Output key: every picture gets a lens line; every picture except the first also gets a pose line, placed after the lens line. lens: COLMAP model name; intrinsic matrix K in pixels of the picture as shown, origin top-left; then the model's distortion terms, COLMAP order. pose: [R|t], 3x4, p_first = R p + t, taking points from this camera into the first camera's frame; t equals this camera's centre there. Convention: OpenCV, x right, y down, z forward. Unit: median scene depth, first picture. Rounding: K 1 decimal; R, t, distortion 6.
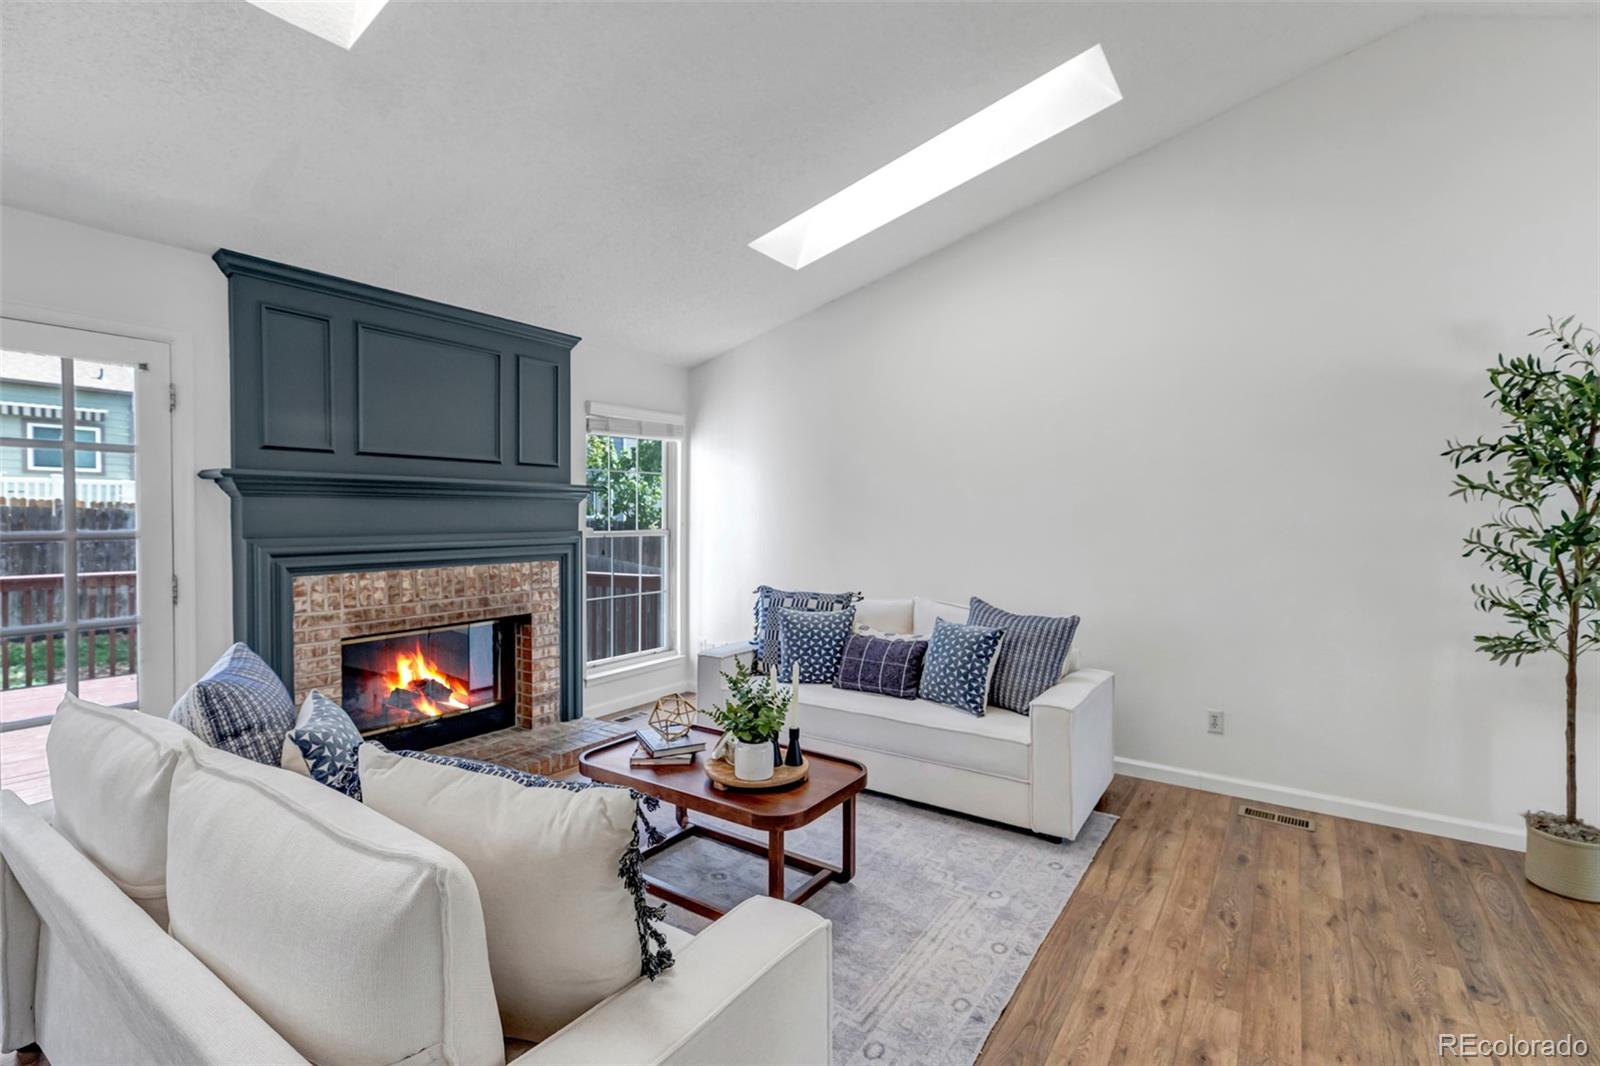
lens RADIAL K [[731.9, 0, 800.0], [0, 731.9, 533.0], [0, 0, 1]] dist [0.003658, -0.000287]
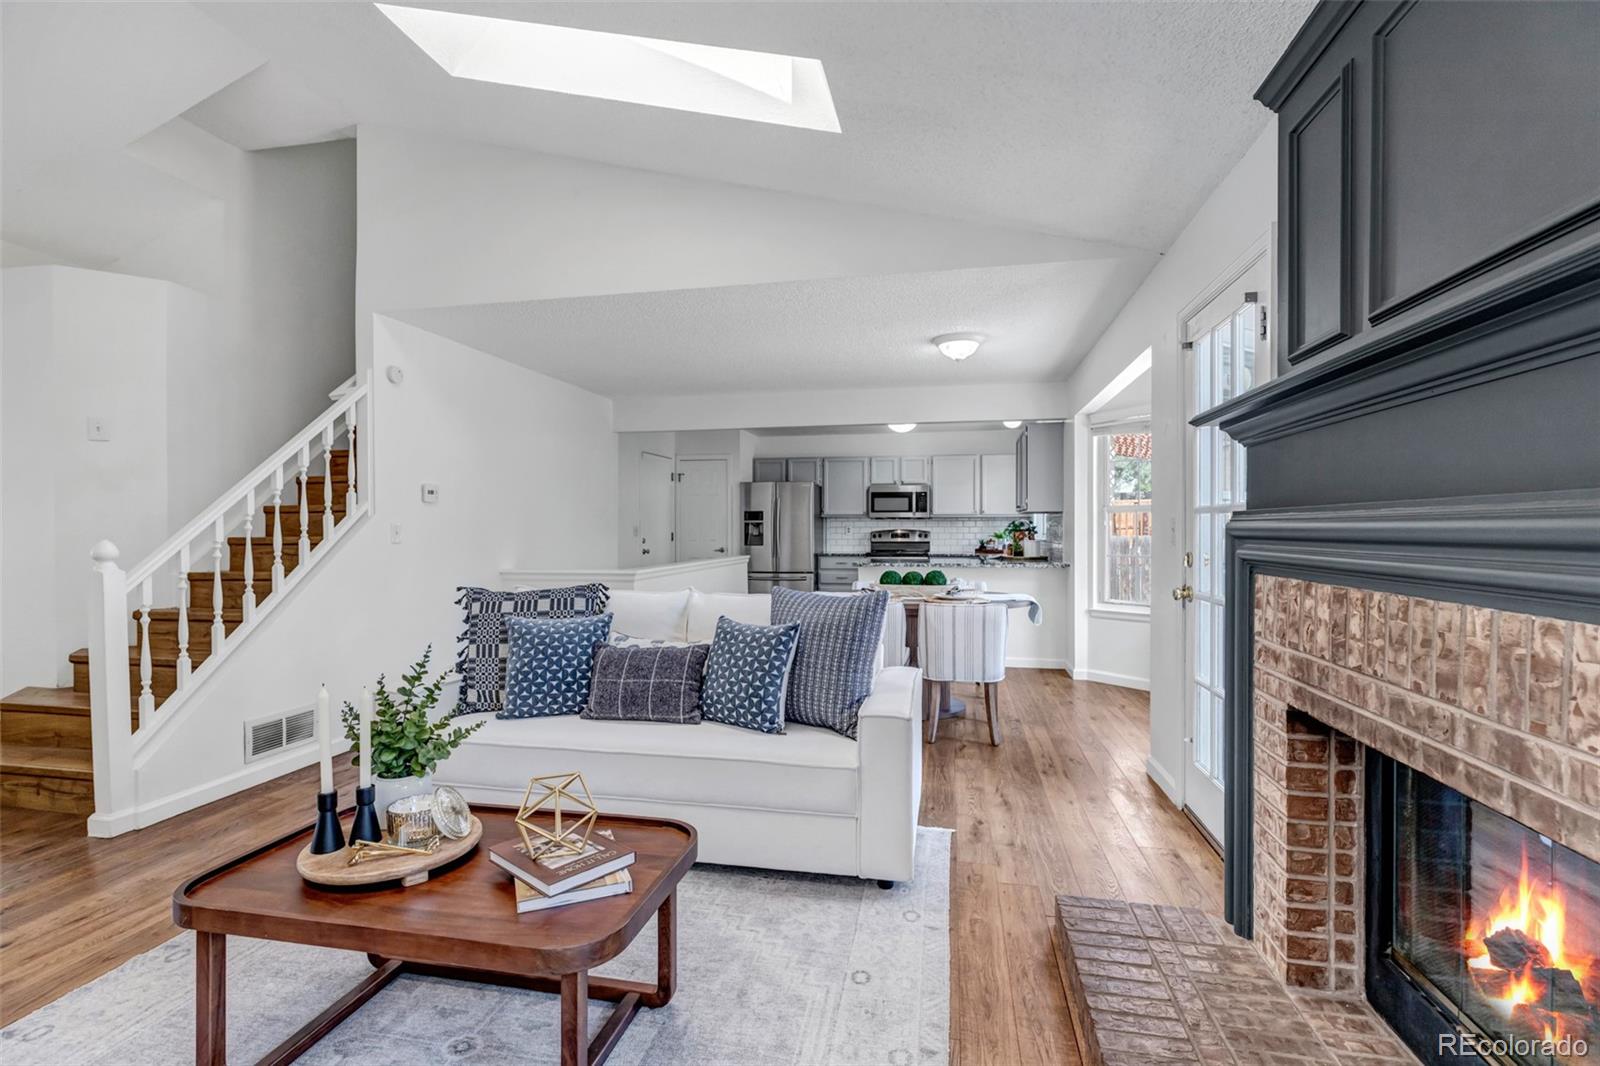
lens RADIAL K [[731.9, 0, 800.0], [0, 731.9, 533.0], [0, 0, 1]] dist [0.003658, -0.000287]
pose [[-0.924140, -0.002143, -0.382048, -0.097254], [-0.015065, 0.999411, 0.030836, 0.011291], [0.381757, 0.034252, -0.923628, 1.183078]]
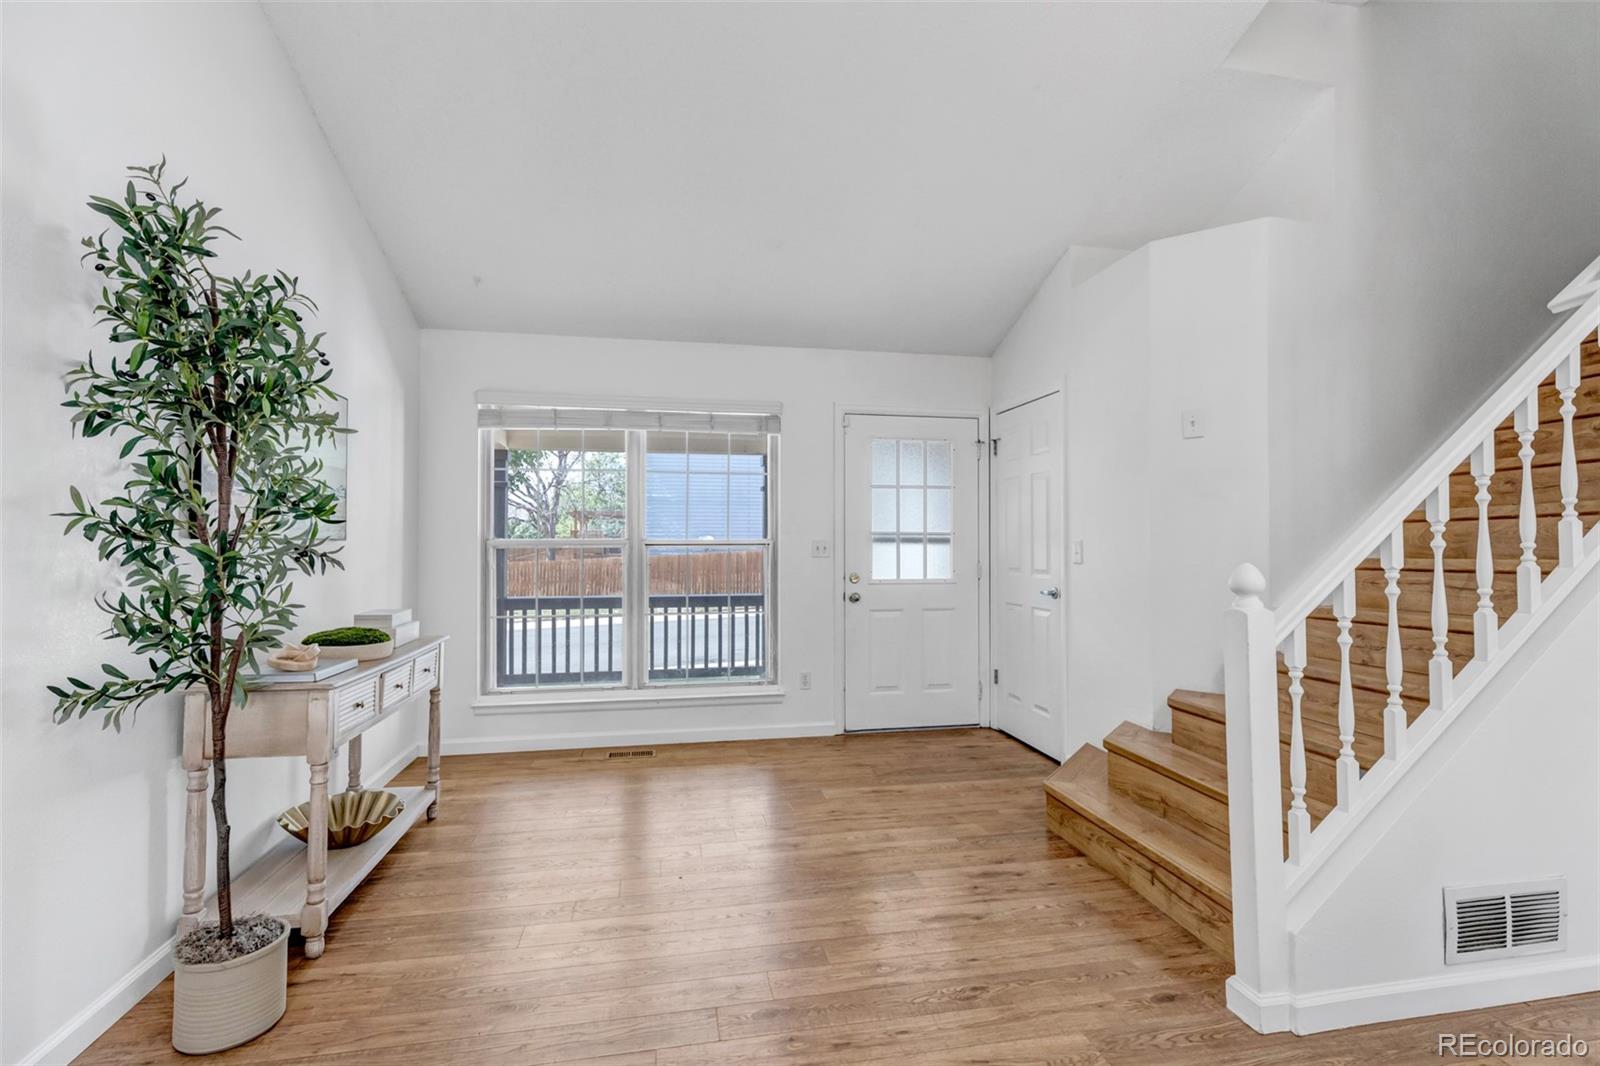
lens RADIAL K [[724.9, 0, 800.3], [0, 724.9, 534.3], [0, 0, 1]] dist [0.005896, 0.000400]
pose [[-0.701757, 0.007818, 0.712373, 0.135673], [0.017166, 0.999835, 0.005937, 0.025544], [-0.712209, 0.016395, -0.701776, 0.771847]]
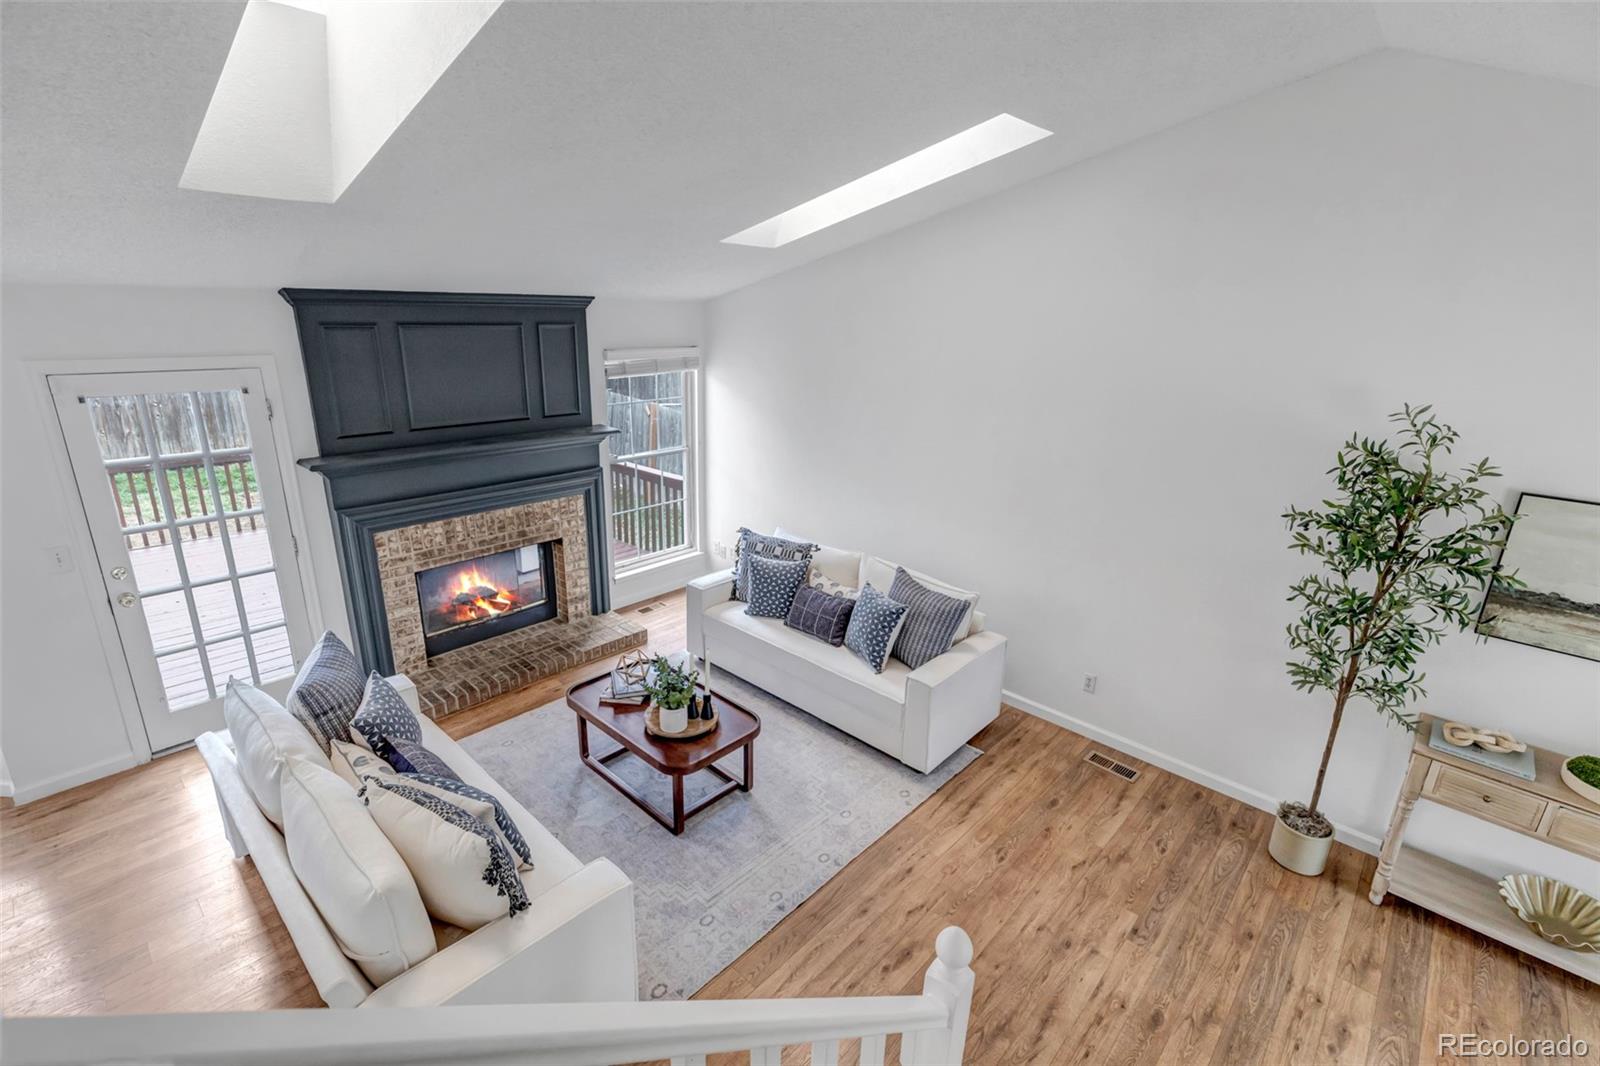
lens RADIAL K [[724.9, 0, 800.3], [0, 724.9, 534.3], [0, 0, 1]] dist [0.005896, 0.000400]
pose [[0.988401, 0.068906, -0.135332, 0.226381], [-0.028672, 0.959782, 0.279278, -0.281510], [0.149133, -0.272159, 0.950625, -0.134101]]
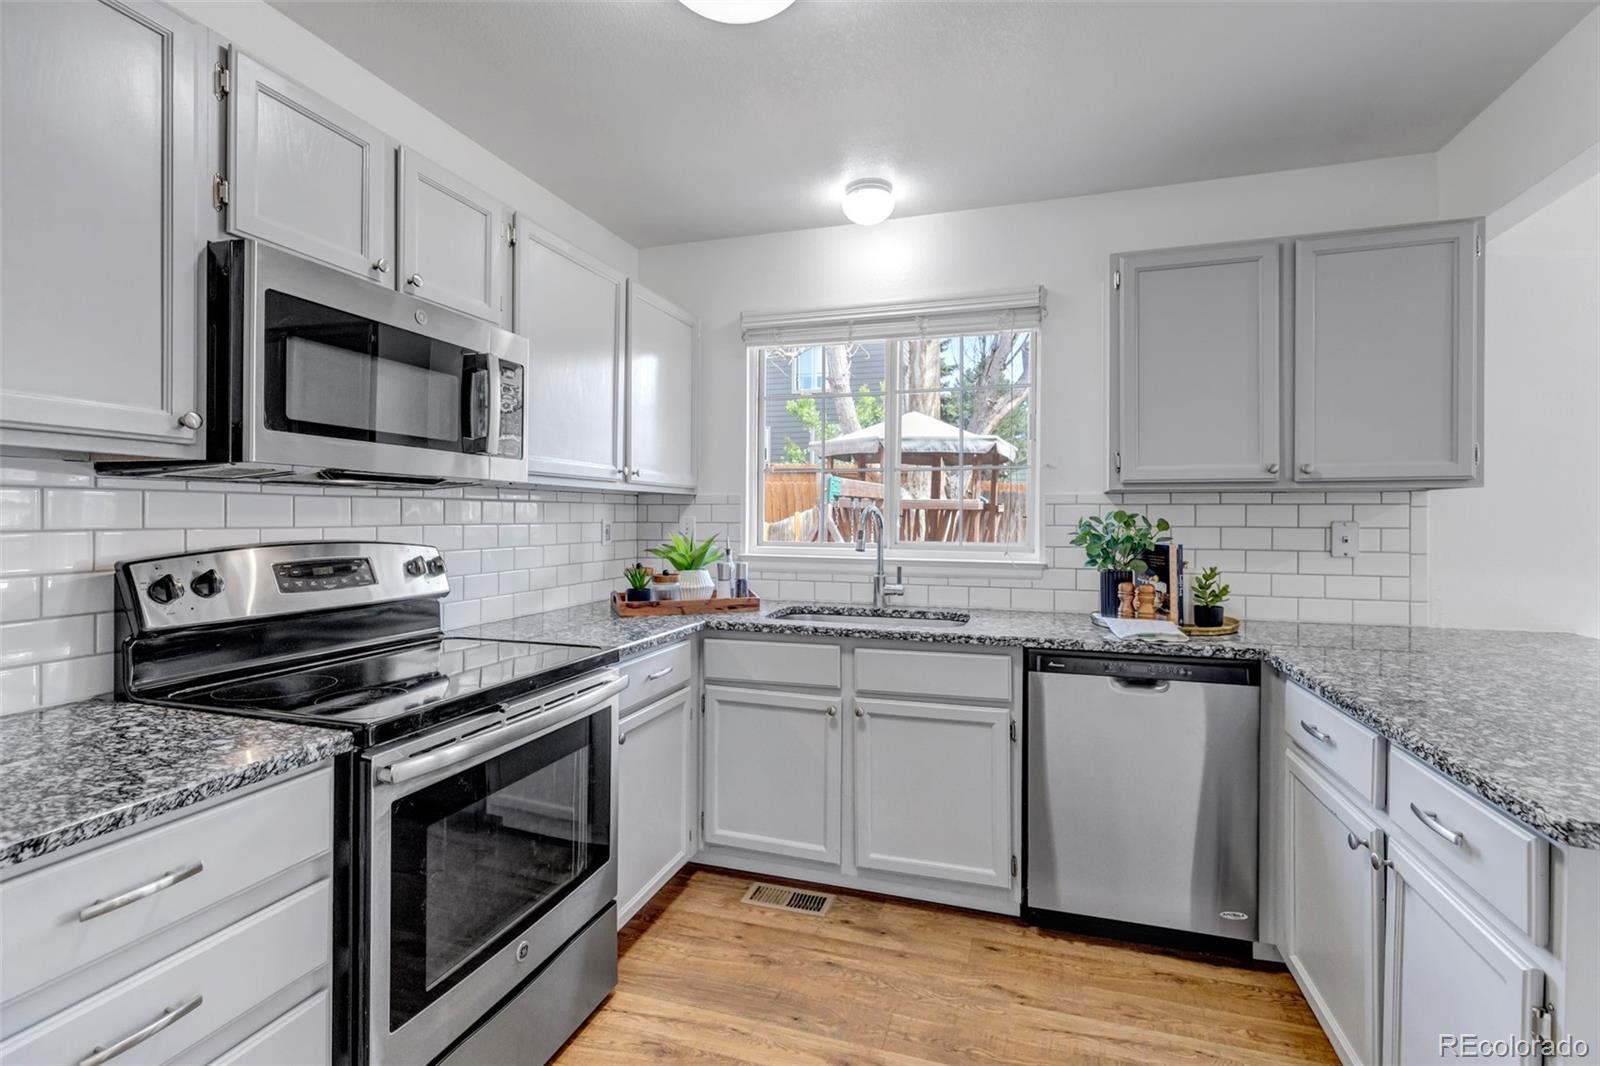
lens RADIAL K [[734.7, 0, 799.3], [0, 734.7, 516.8], [0, 0, 1]] dist [0.002840, 0.000259]
pose [[0.277378, -0.003192, -0.960756, -0.823085], [-0.031239, 0.999436, -0.012340, 0.051363], [0.960253, 0.033435, 0.277122, -0.793103]]
